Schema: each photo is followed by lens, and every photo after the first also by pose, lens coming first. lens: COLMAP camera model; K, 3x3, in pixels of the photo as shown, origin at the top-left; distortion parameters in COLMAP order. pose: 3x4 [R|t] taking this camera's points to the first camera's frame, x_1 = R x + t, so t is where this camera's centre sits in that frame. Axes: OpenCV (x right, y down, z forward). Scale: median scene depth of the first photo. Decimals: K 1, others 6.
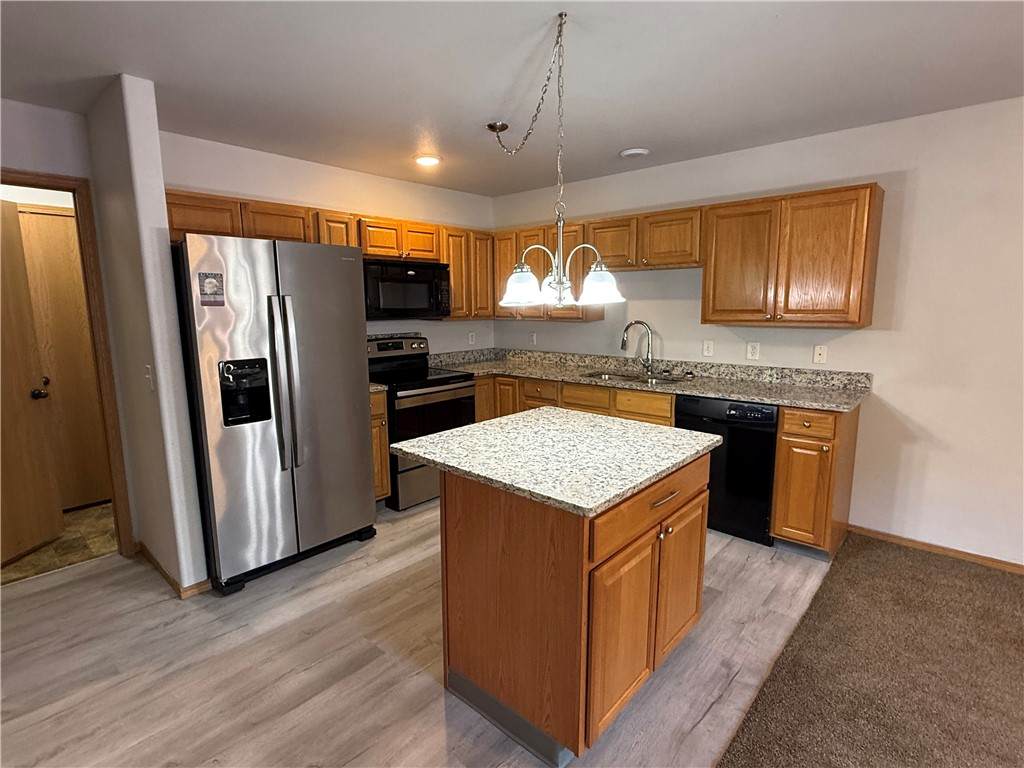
lens RADIAL K [[511.7, 0, 513.7], [0, 511.7, 381.7], [0, 0, 1]] dist [0.024908, 0.000325]
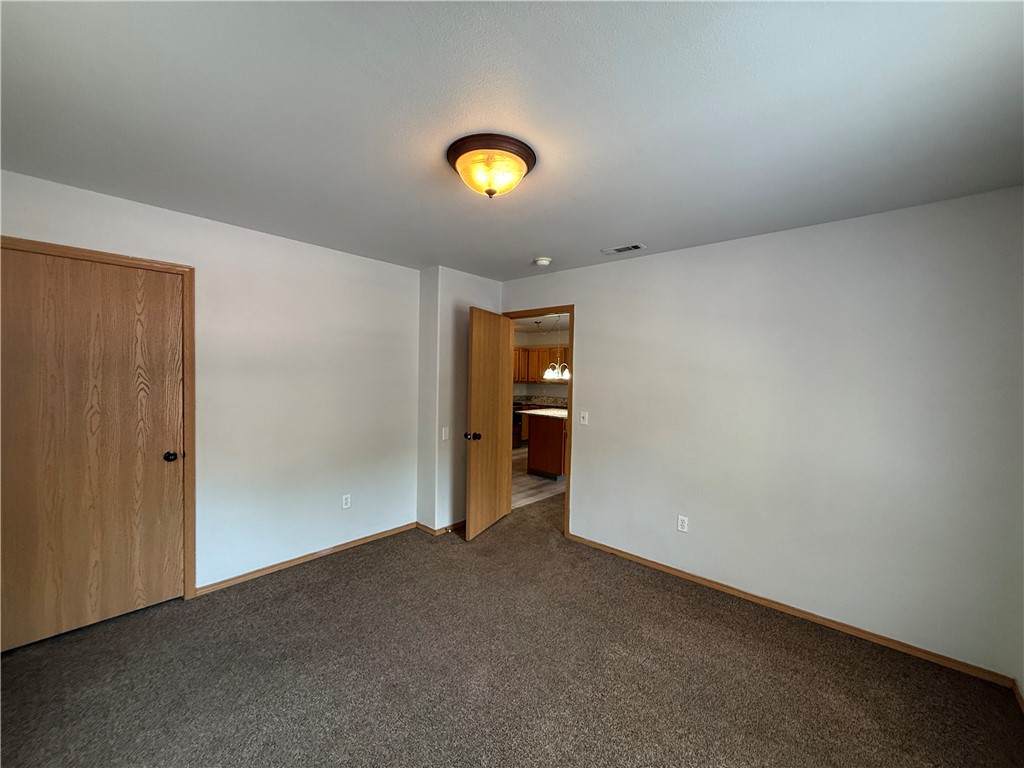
lens RADIAL K [[411.2, 0, 511.9], [0, 411.2, 383.2], [0, 0, 1]] dist [-0.000010, 0.000000]
pose [[0.999682, 0.025217, 0.000142, -0.238363], [-0.024986, 0.991249, -0.129622, 0.276516], [-0.003410, 0.129577, 0.991563, -1.918167]]
